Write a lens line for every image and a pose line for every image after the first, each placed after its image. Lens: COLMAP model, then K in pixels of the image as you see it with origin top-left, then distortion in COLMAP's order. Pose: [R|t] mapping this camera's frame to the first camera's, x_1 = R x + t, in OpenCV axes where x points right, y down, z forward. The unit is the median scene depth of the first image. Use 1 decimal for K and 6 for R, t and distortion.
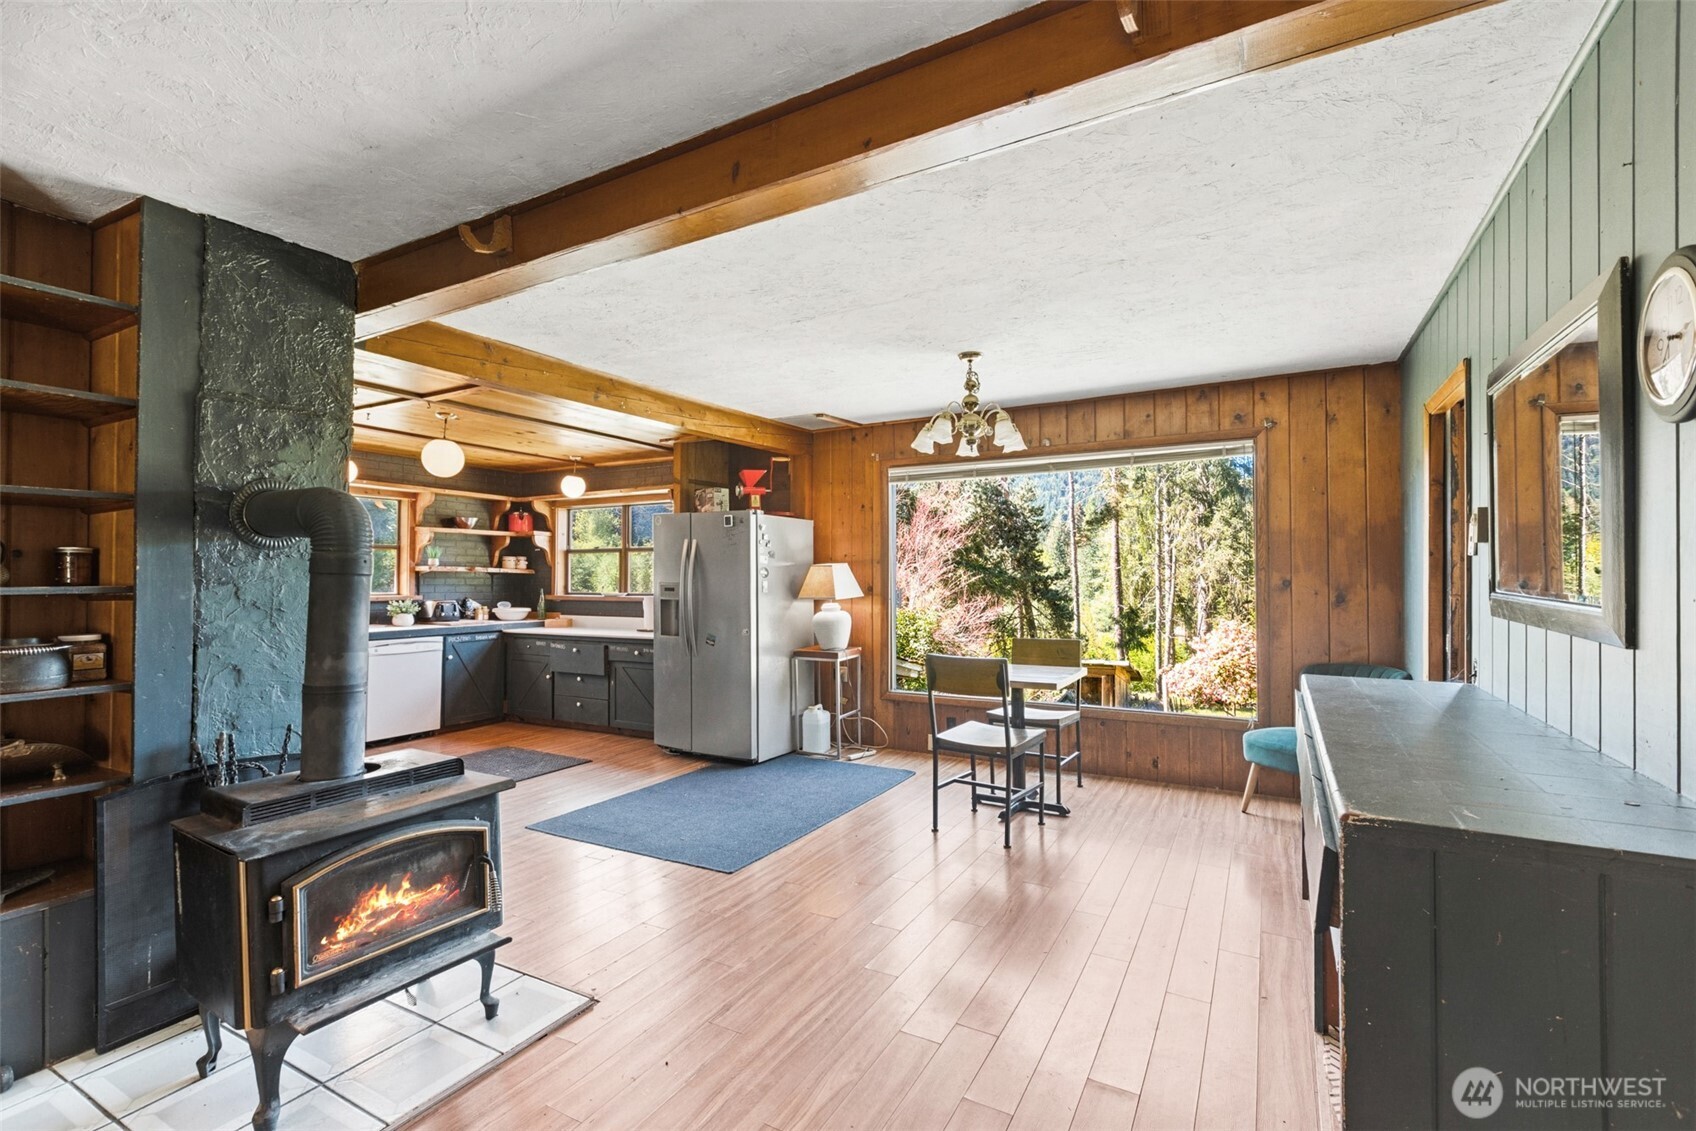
lens RADIAL K [[760.6, 0, 850.4], [0, 760.6, 572.3], [0, 0, 1]] dist [0.002443, 0.000417]
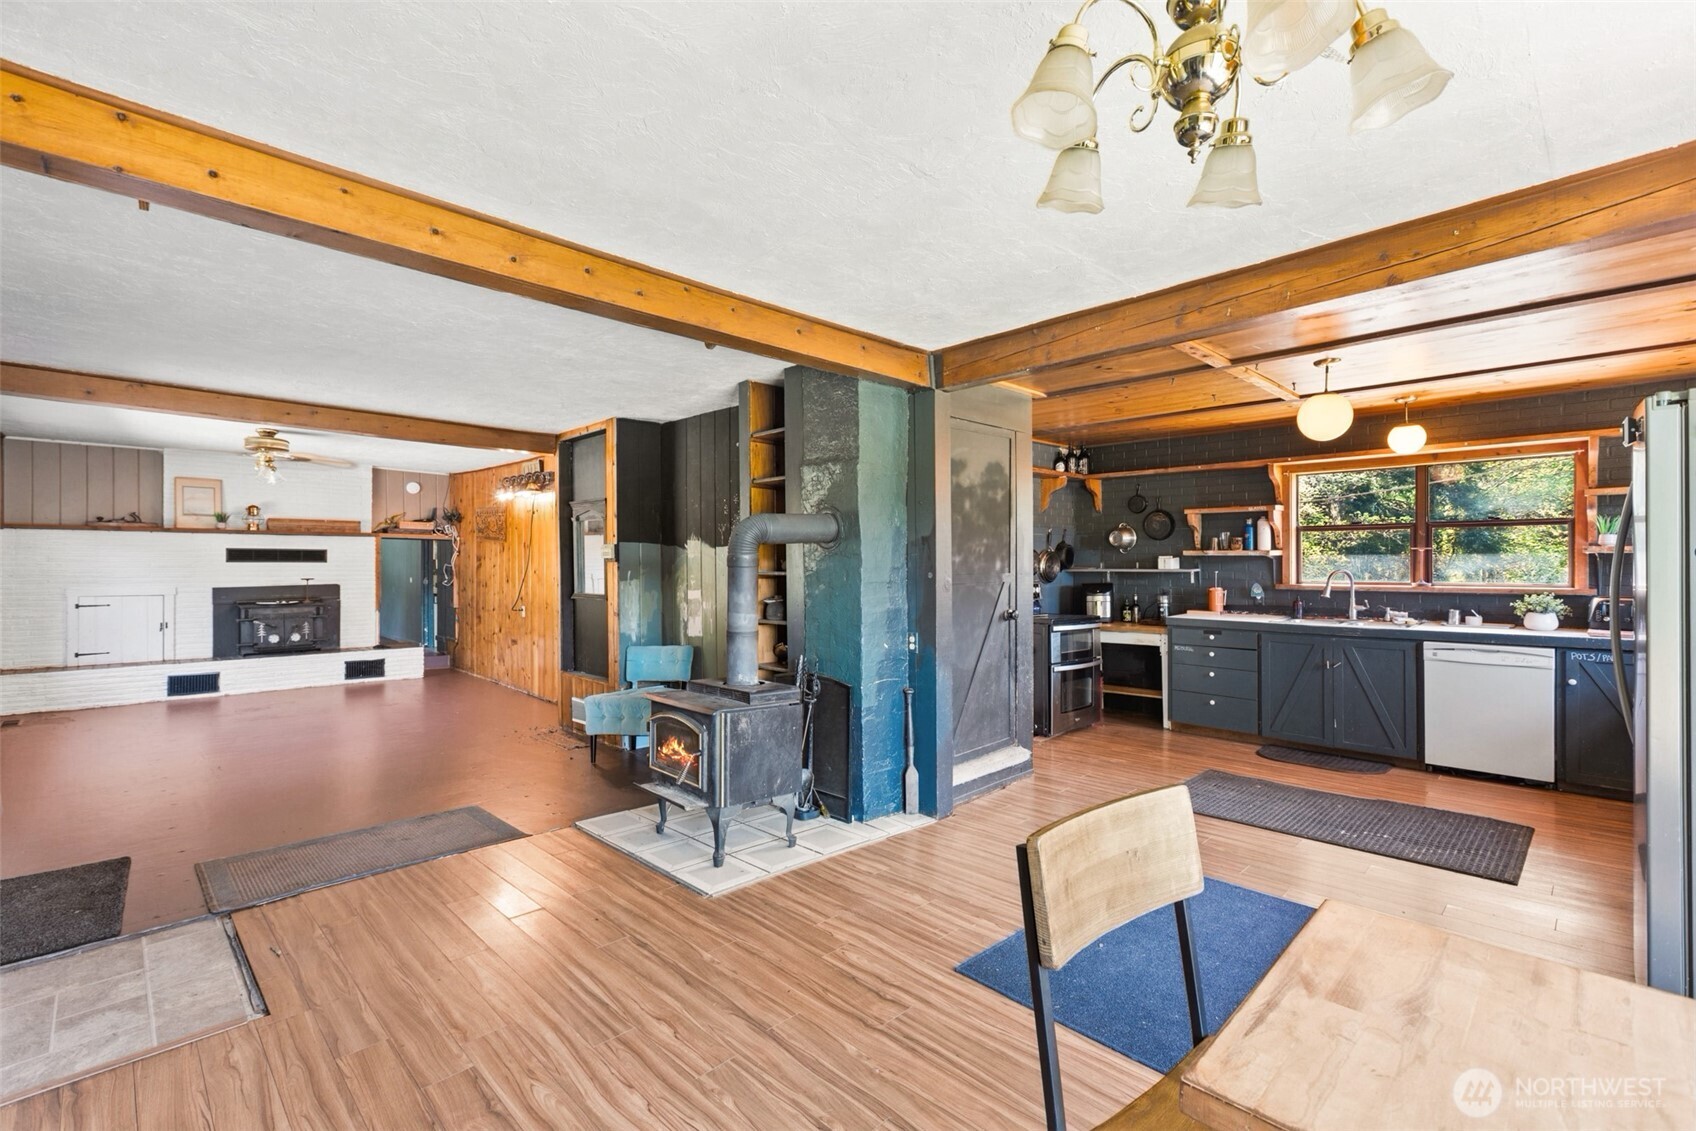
lens RADIAL K [[760.6, 0, 833.5], [0, 760.6, 564.0], [0, 0, 1]] dist [0.002443, 0.000417]
pose [[-0.301142, -0.004195, -0.953570, 0.285711], [0.007187, 0.999952, -0.006668, 0.007049], [0.953552, -0.008862, -0.301097, 0.557762]]
